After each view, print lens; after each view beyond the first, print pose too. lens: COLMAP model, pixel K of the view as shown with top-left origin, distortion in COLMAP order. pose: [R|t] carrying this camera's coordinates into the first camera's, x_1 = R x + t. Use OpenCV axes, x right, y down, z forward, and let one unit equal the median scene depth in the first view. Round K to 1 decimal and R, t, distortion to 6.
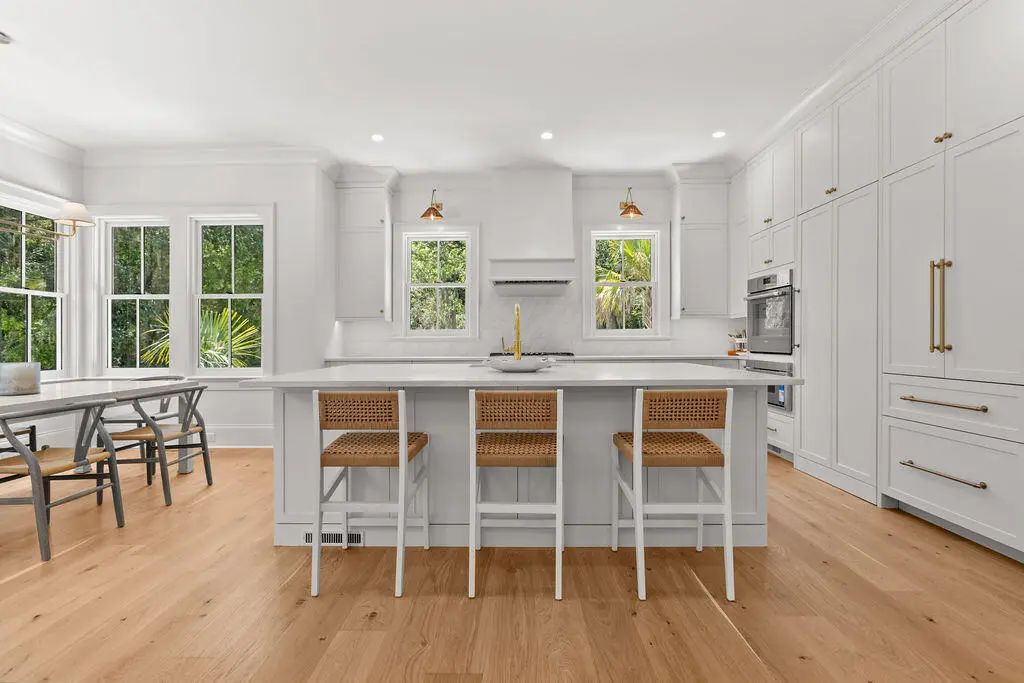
lens RADIAL K [[482.2, 0, 512.0], [0, 482.2, 341.5], [0, 0, 1]] dist [-0.002378, -0.000305]
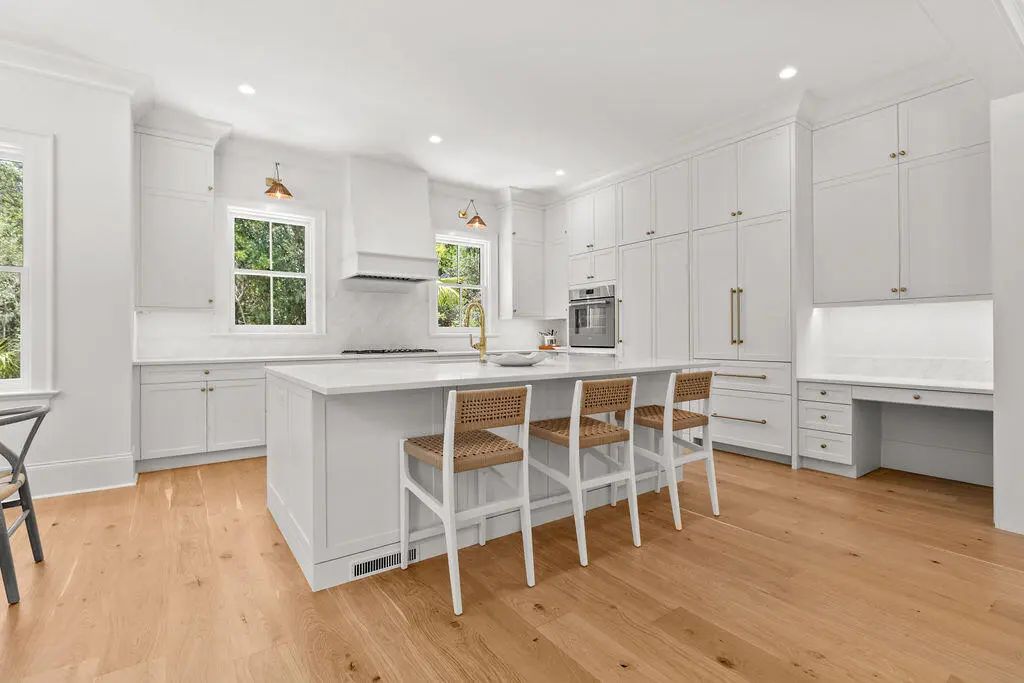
lens RADIAL K [[469.7, 0, 512.6], [0, 469.7, 335.9], [0, 0, 1]] dist [-0.001469, -0.000037]
pose [[0.805378, 0.001018, 0.592761, -0.362009], [0.002963, 0.999979, -0.005743, 0.000522], [-0.592755, 0.006382, 0.805358, 0.088105]]
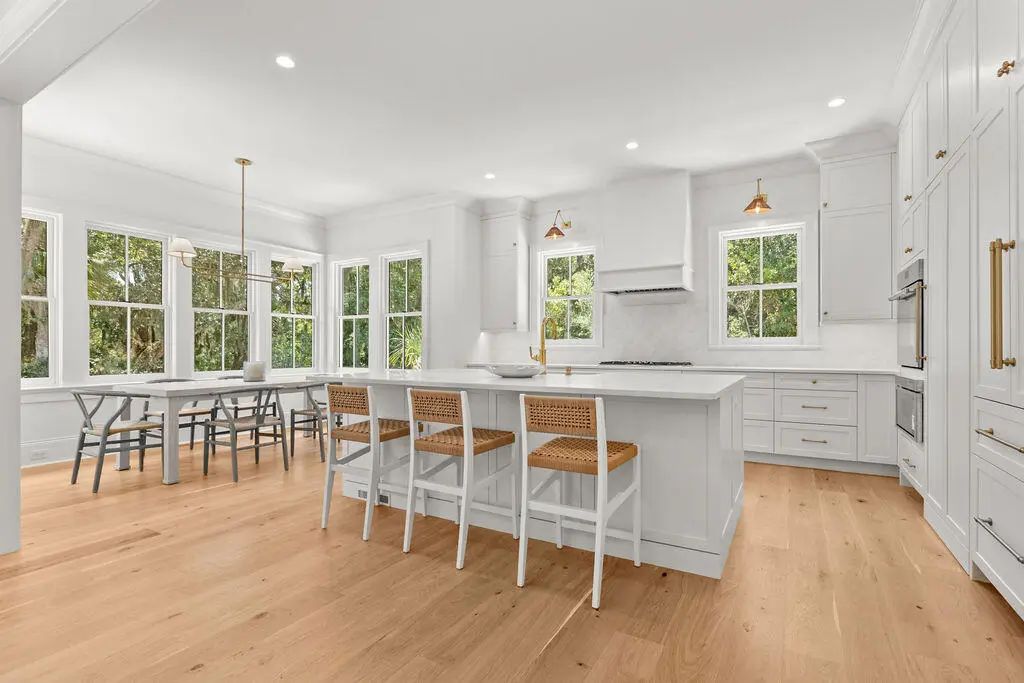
lens RADIAL K [[495.3, 0, 512.5], [0, 495.3, 329.3], [0, 0, 1]] dist [-0.003922, -0.000397]
pose [[0.866050, -0.015161, -0.499727, 0.341212], [-0.005713, 0.999175, -0.040215, -0.001929], [0.499924, 0.037683, 0.865249, -0.007191]]
